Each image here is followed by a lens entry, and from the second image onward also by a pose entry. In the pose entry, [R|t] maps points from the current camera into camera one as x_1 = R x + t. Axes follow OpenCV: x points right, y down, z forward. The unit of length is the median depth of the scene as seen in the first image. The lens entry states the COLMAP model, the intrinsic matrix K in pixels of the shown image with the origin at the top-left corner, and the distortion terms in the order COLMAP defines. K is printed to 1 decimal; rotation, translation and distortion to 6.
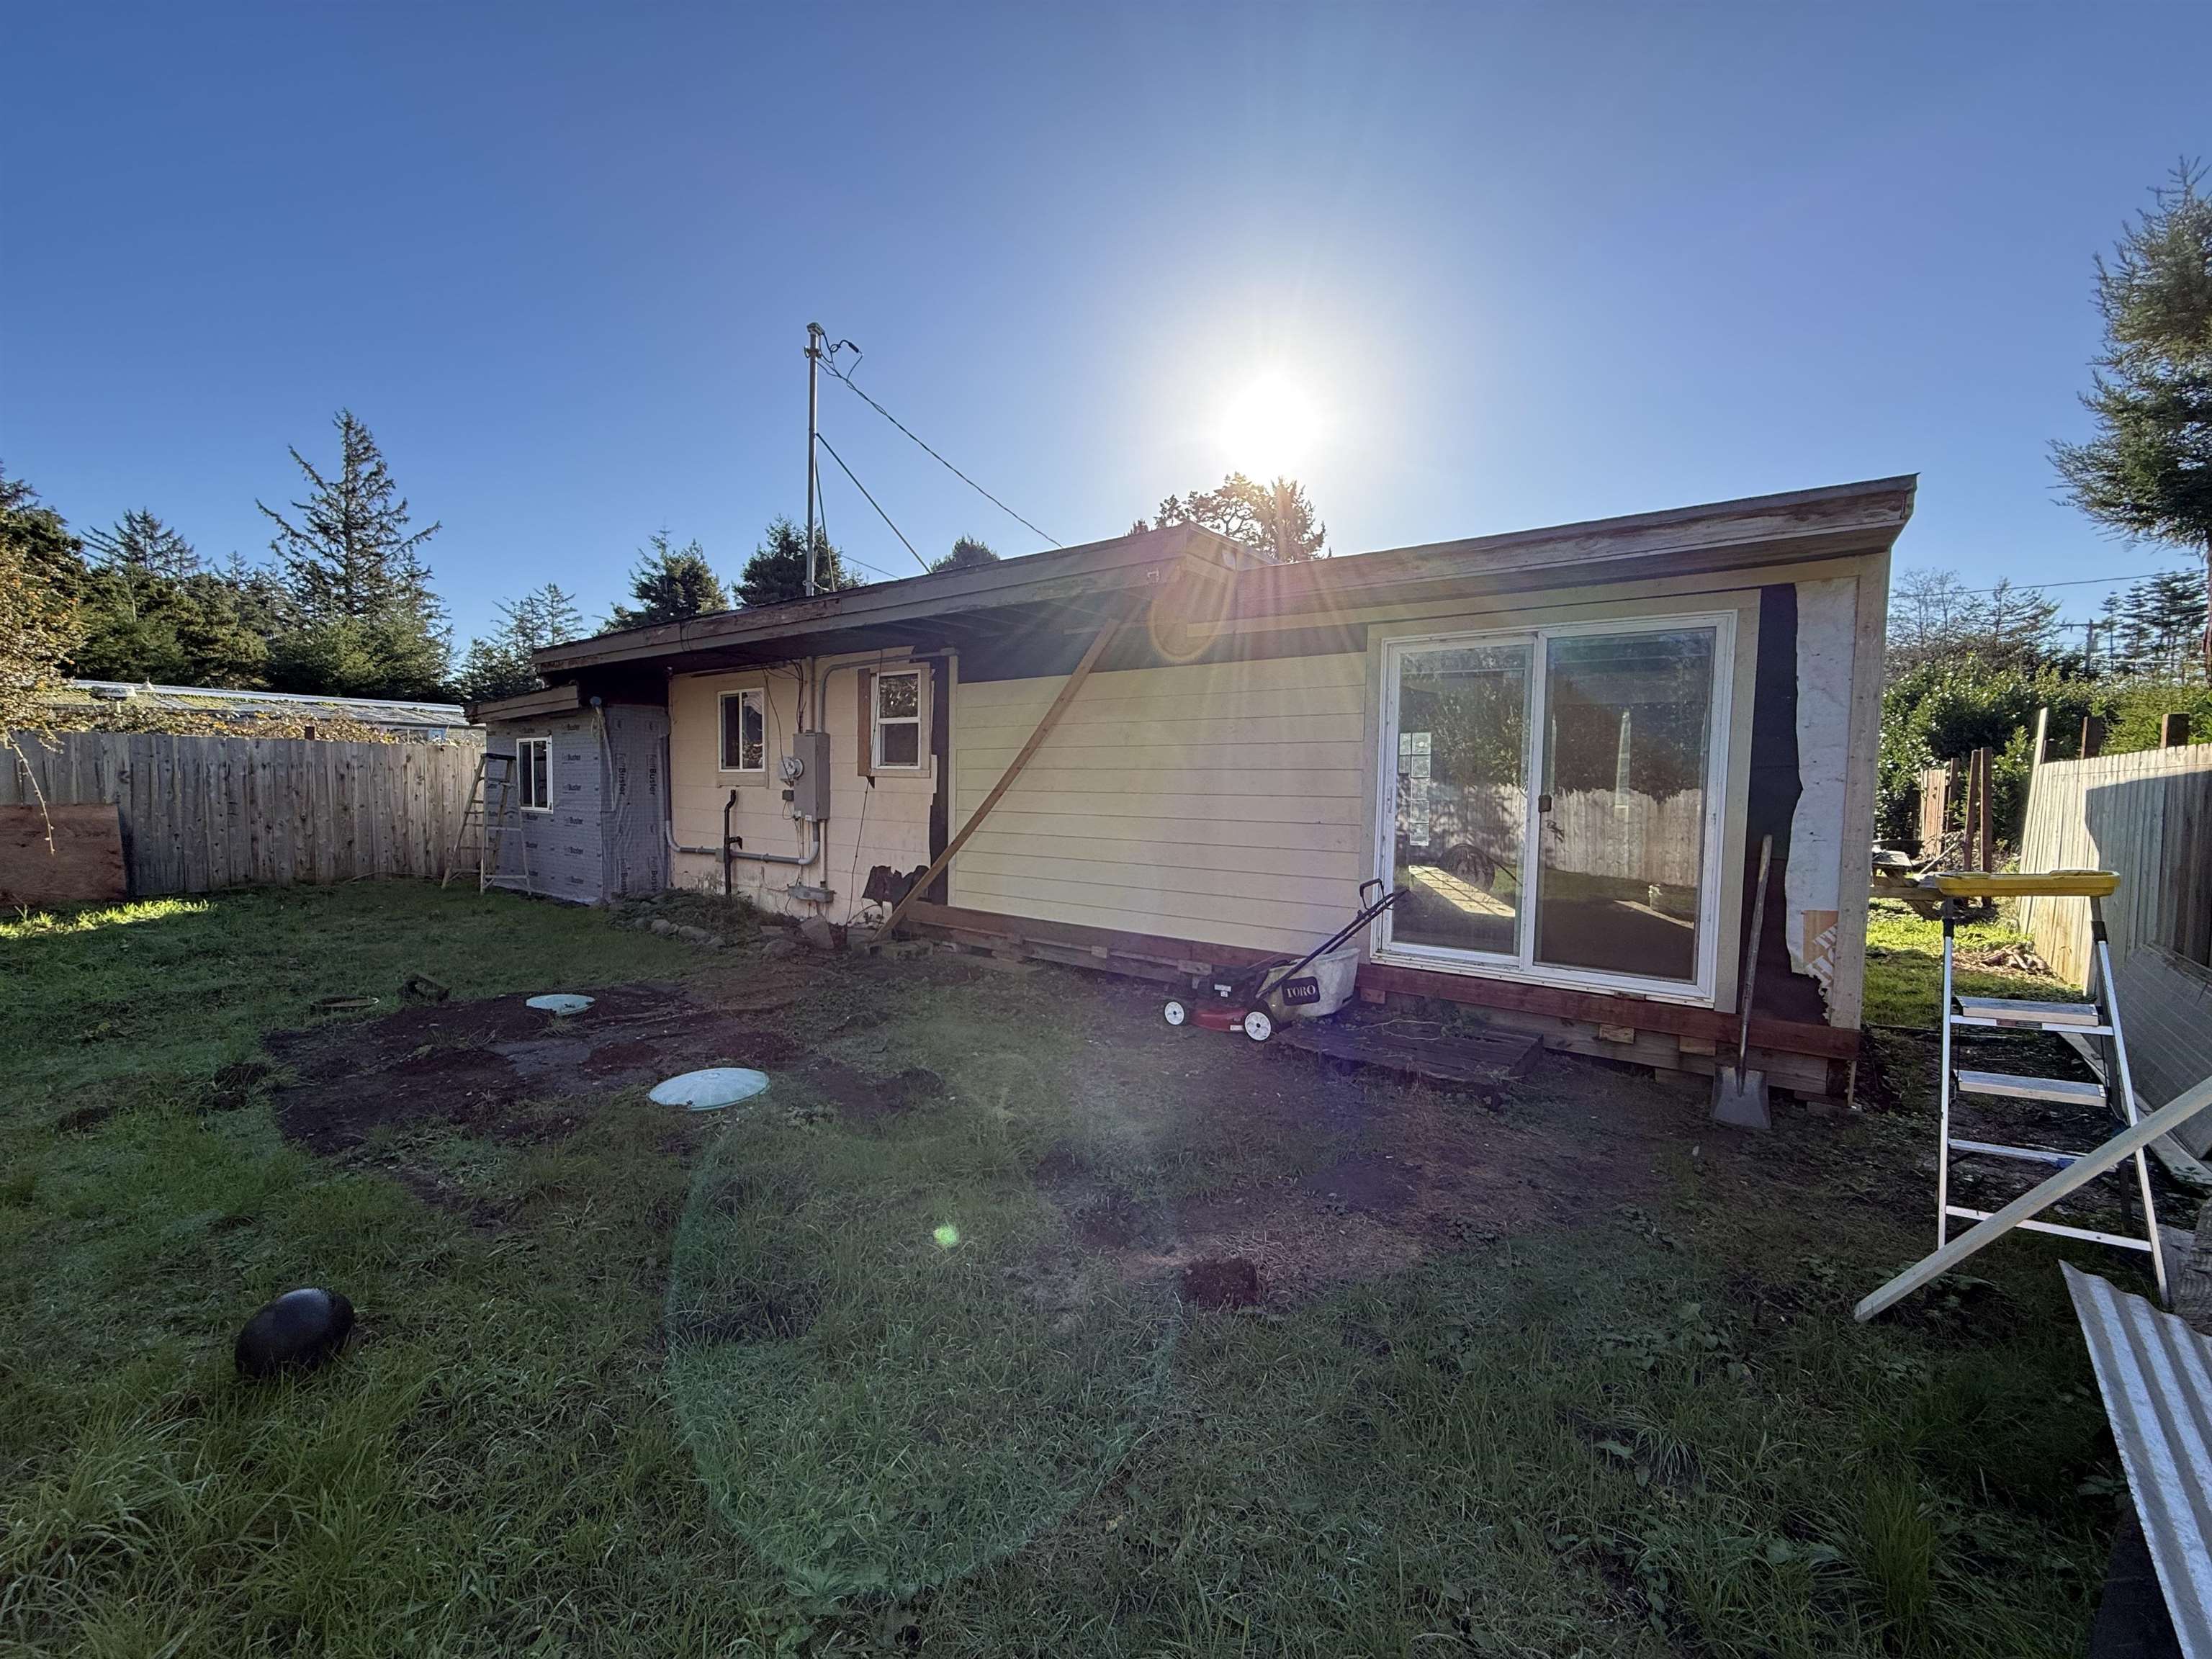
lens RADIAL K [[889.1, 0, 1105.2], [0, 889.1, 816.6], [0, 0, 1]] dist [-0.000281, -0.000561]
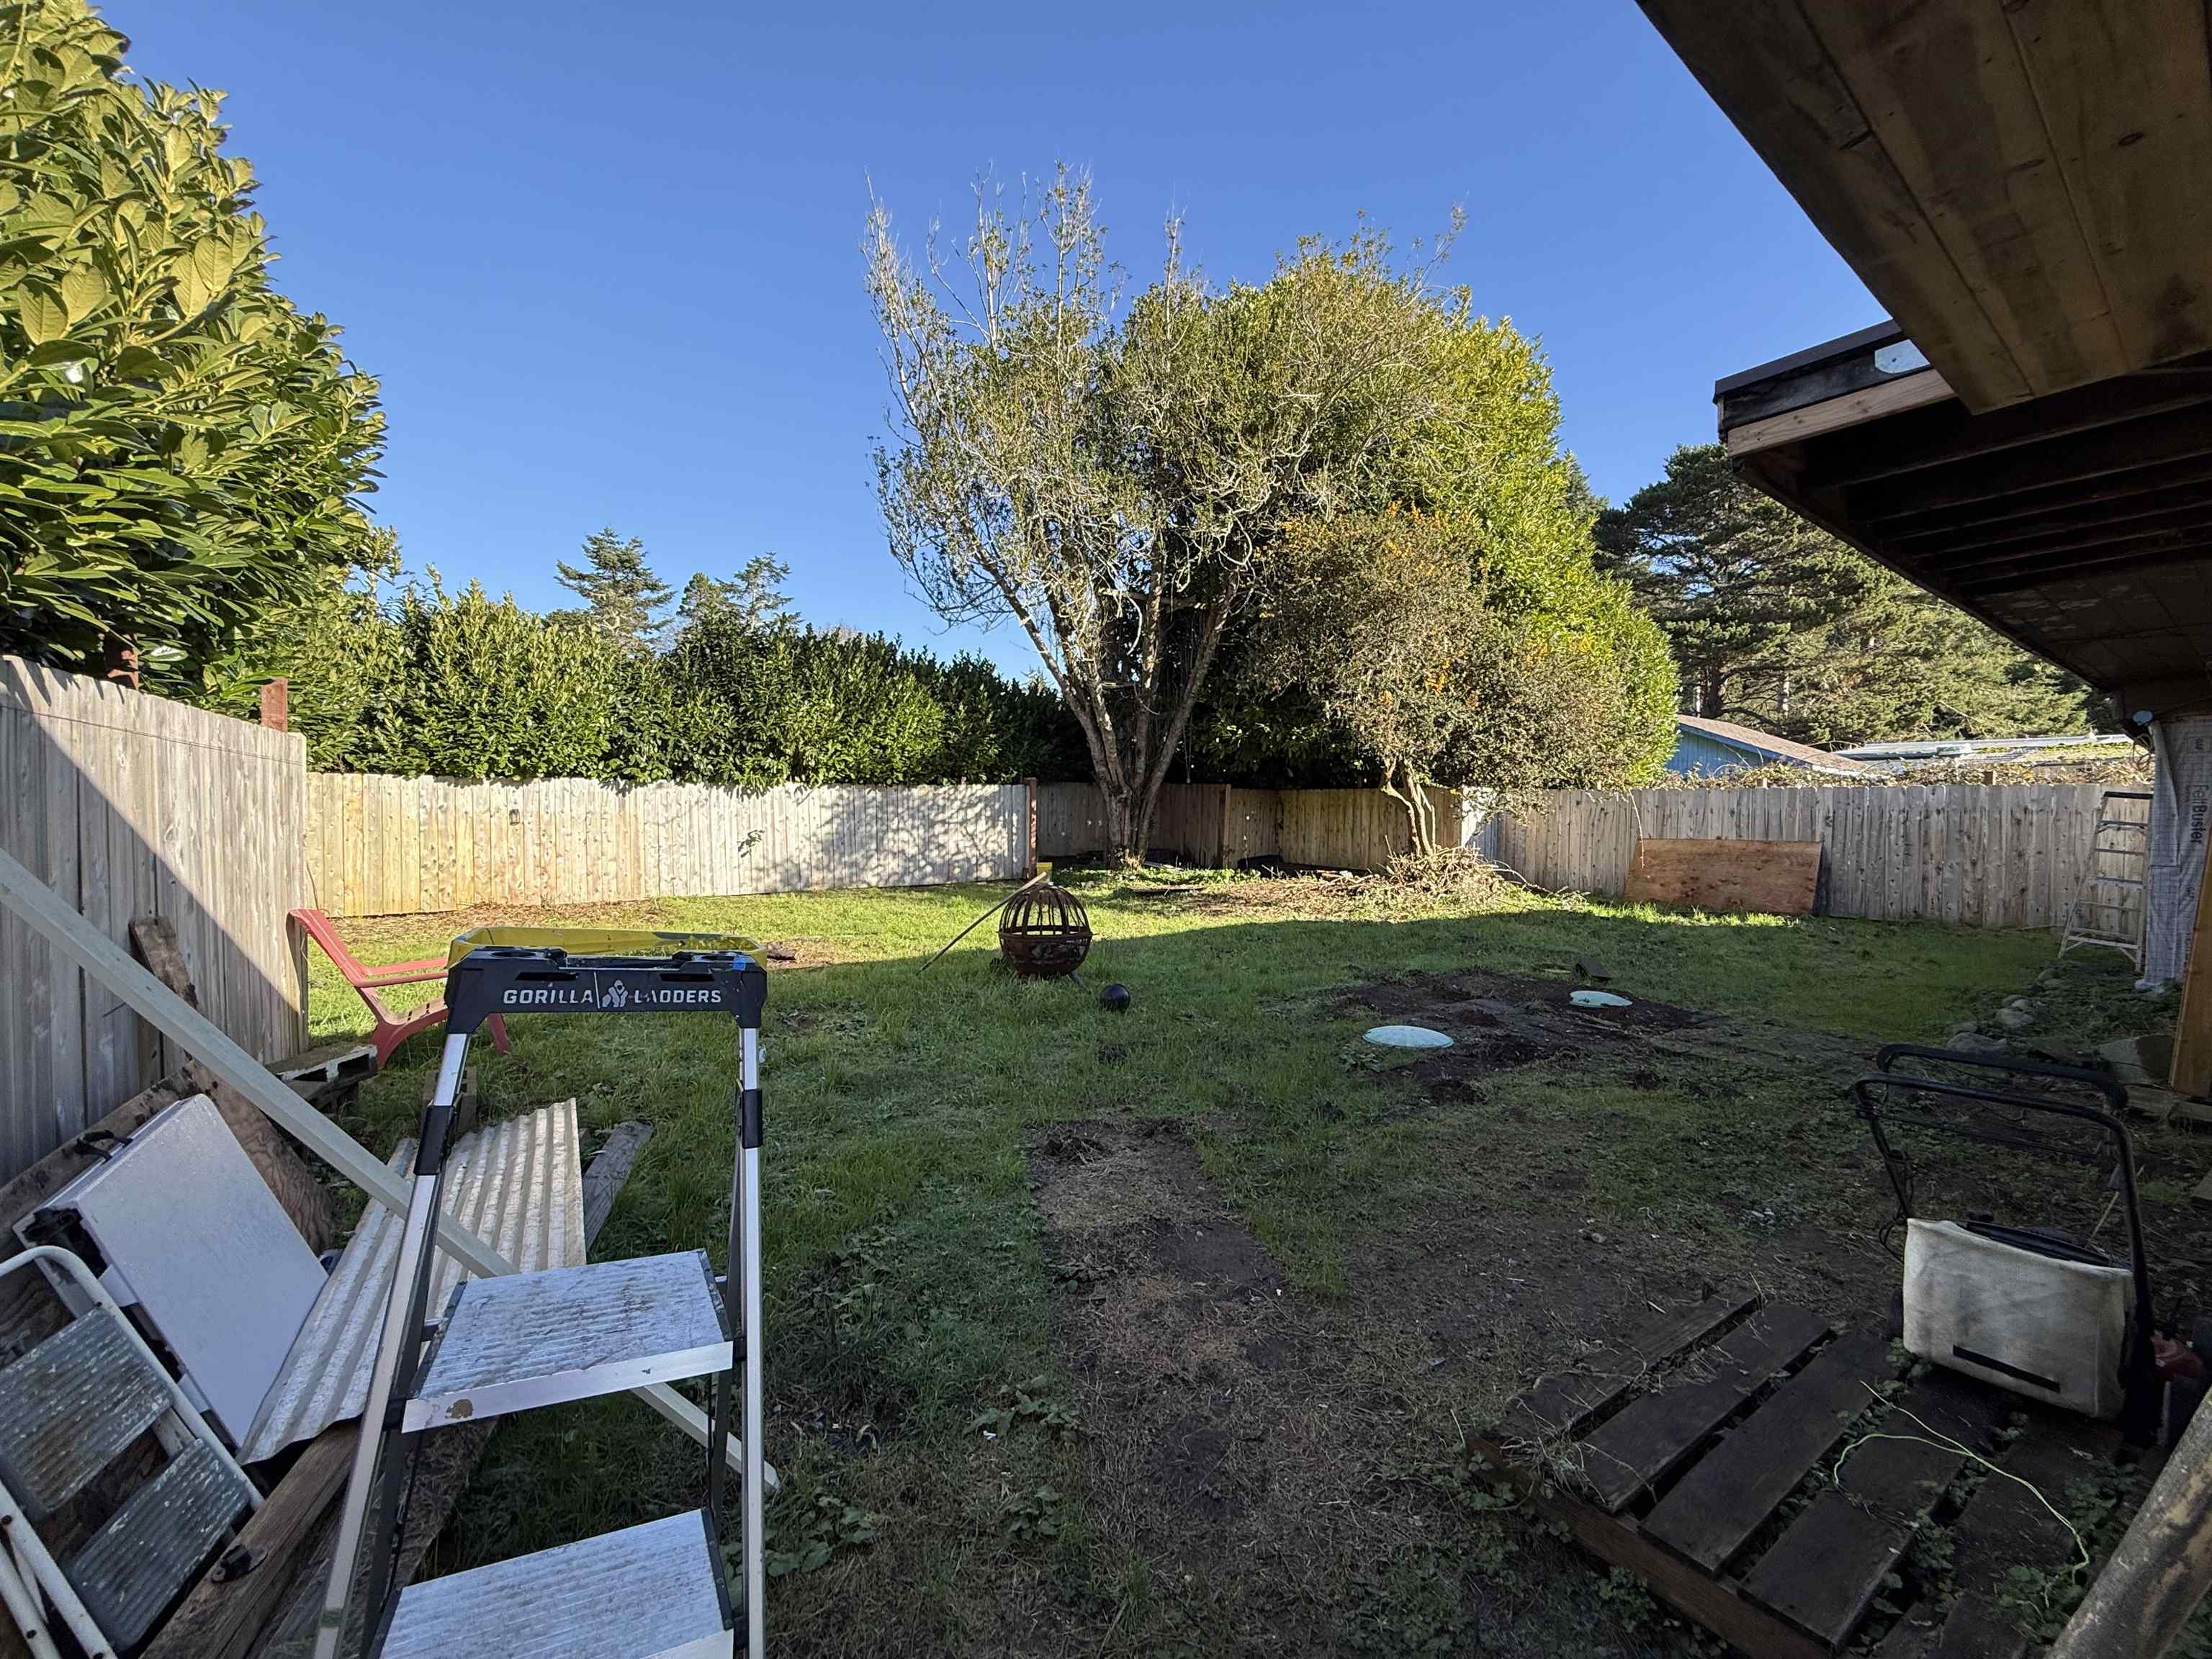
lens RADIAL K [[889.1, 0, 1099.9], [0, 889.1, 830.8], [0, 0, 1]] dist [-0.000281, -0.000561]
pose [[-0.339810, 0.001556, -0.940493, 0.408665], [-0.052698, 0.998396, 0.020692, -0.002104], [0.939016, 0.056593, -0.339183, 0.417395]]
